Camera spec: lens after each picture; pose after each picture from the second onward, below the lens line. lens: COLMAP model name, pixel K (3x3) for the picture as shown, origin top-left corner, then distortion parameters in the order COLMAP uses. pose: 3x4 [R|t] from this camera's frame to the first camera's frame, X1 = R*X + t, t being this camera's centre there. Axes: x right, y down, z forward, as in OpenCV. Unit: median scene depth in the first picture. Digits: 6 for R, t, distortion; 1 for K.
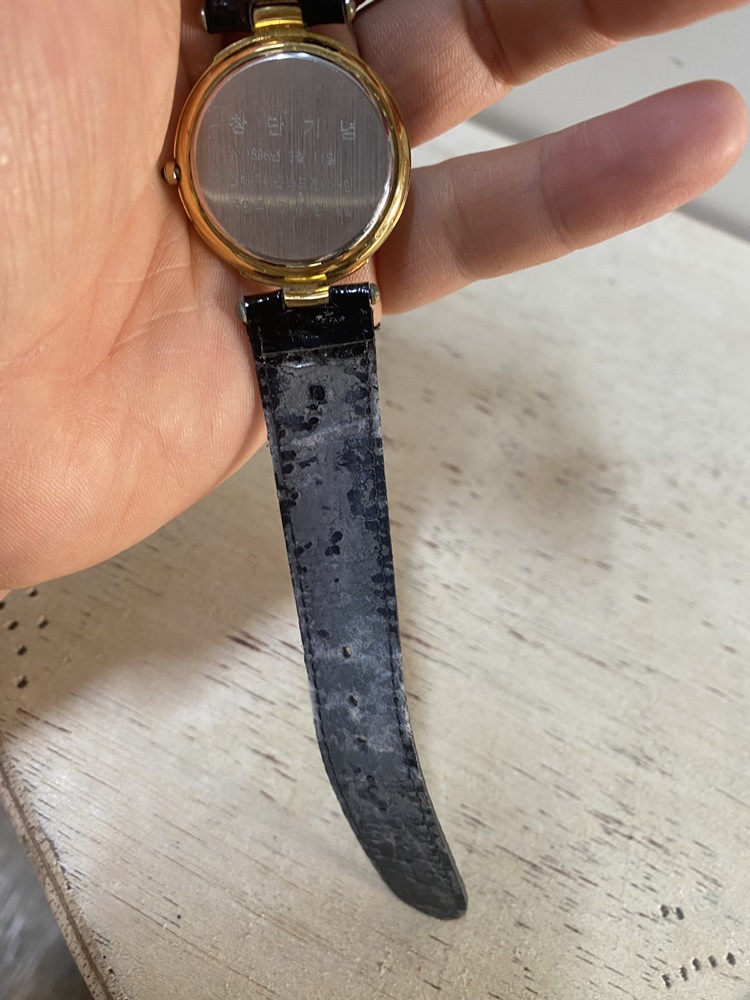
lens RADIAL K [[776.7, 0, 371.5], [0, 776.7, 493.8], [0, 0, 1]] dist [-0.040042, 0.023362]
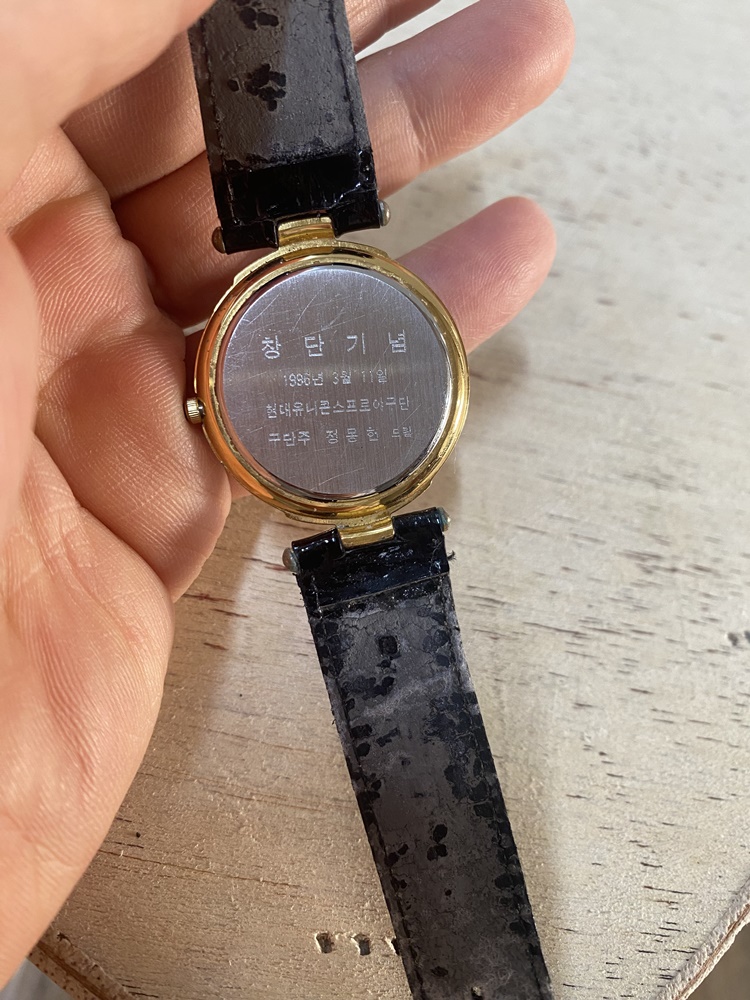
lens RADIAL K [[776.7, 0, 372.3], [0, 776.7, 504.5], [0, 0, 1]] dist [-0.040042, 0.023362]
pose [[0.956002, -0.268172, 0.118930, -0.043107], [0.244333, 0.952240, 0.183141, 0.163237], [-0.162363, -0.146025, 0.975866, 0.283839]]
